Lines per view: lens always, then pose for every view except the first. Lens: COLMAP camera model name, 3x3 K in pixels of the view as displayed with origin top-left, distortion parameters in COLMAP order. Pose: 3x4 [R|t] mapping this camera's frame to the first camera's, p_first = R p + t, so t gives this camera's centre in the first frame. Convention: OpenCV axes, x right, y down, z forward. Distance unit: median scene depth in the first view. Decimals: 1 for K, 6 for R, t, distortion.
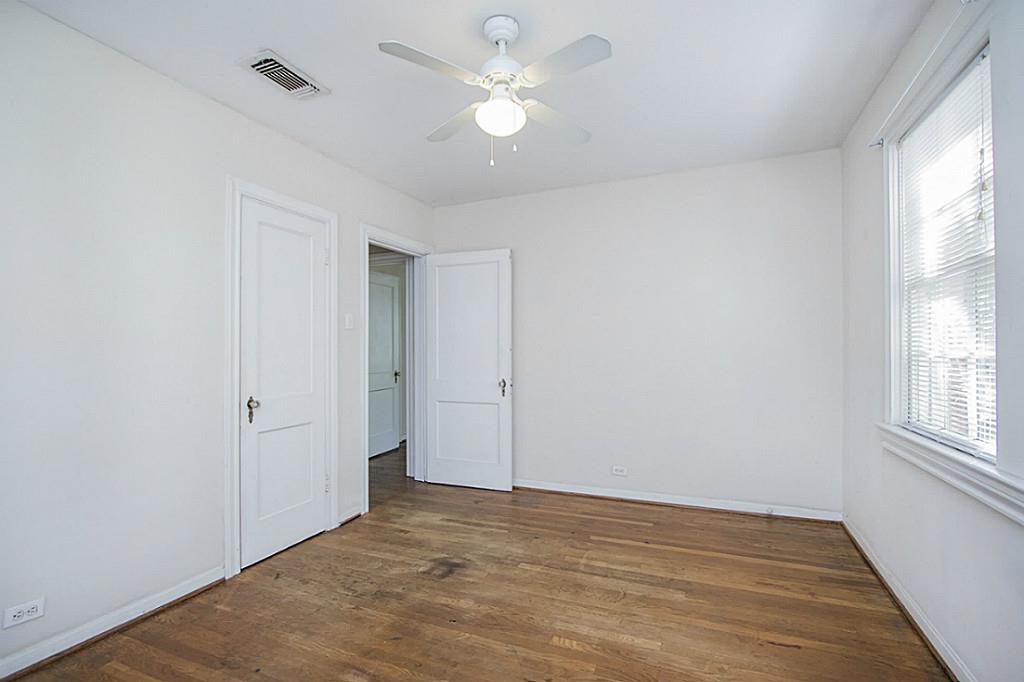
lens RADIAL K [[470.6, 0, 512.9], [0, 470.6, 346.4], [0, 0, 1]] dist [-0.016358, 0.000911]
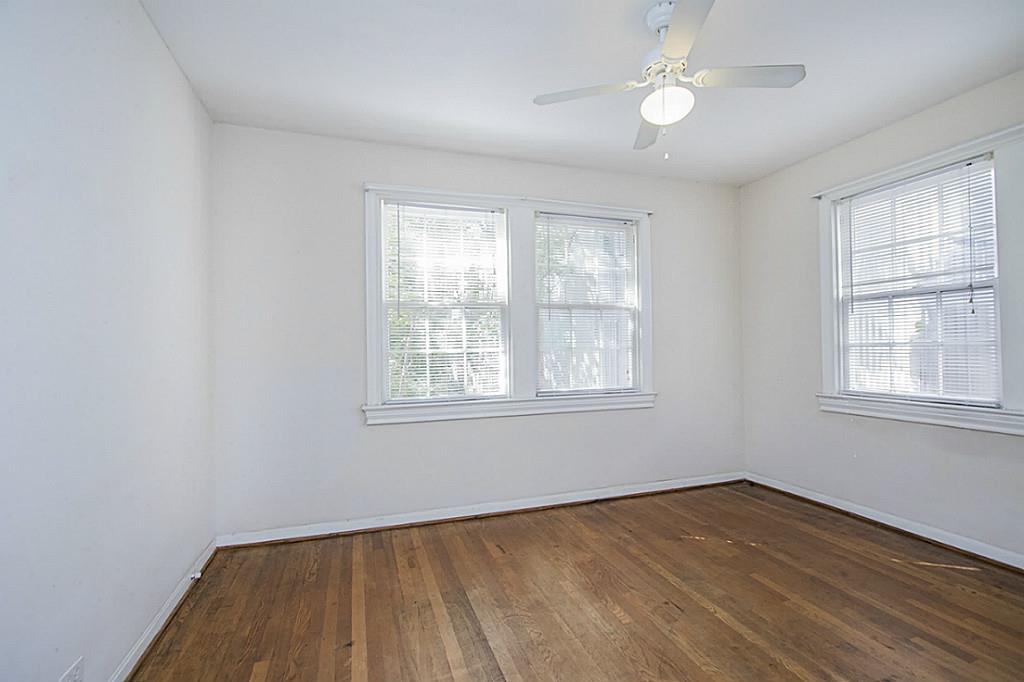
lens RADIAL K [[470.6, 0, 512.9], [0, 470.6, 346.4], [0, 0, 1]] dist [-0.016358, 0.000911]
pose [[-0.666127, 0.021525, 0.745528, -0.532593], [0.015052, 0.999768, -0.015416, 0.029684], [-0.745686, 0.000953, -0.666296, 1.893027]]
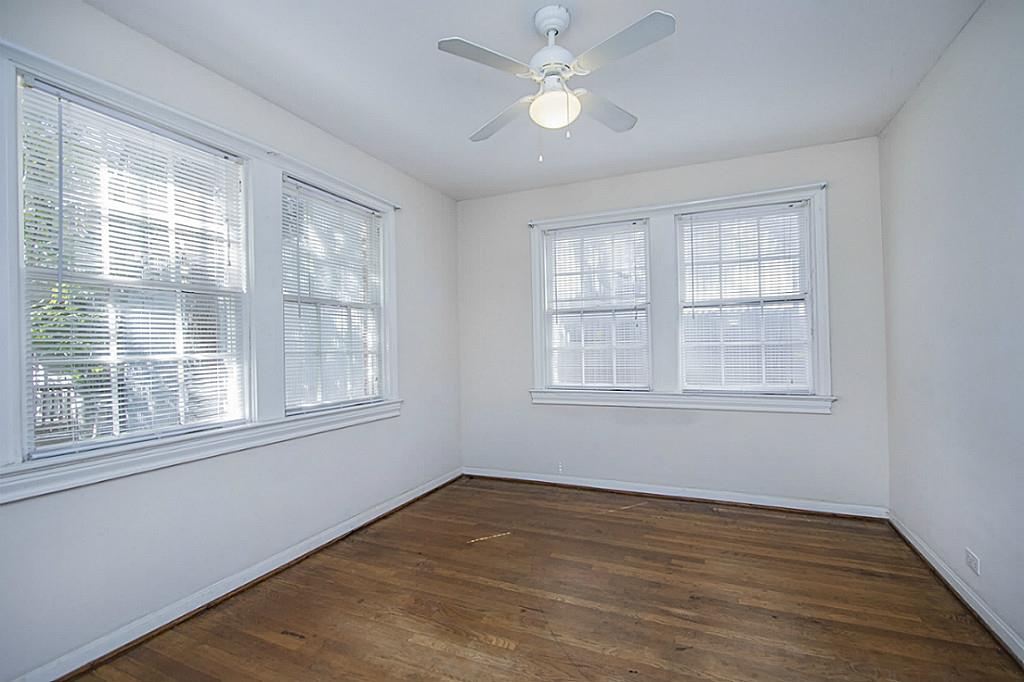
lens RADIAL K [[470.6, 0, 512.9], [0, 470.6, 346.4], [0, 0, 1]] dist [-0.016358, 0.000911]
pose [[-0.999637, 0.025206, 0.009517, 0.065684], [0.025132, 0.999654, -0.007760, 0.018517], [-0.009709, -0.007518, -0.999925, 1.980548]]
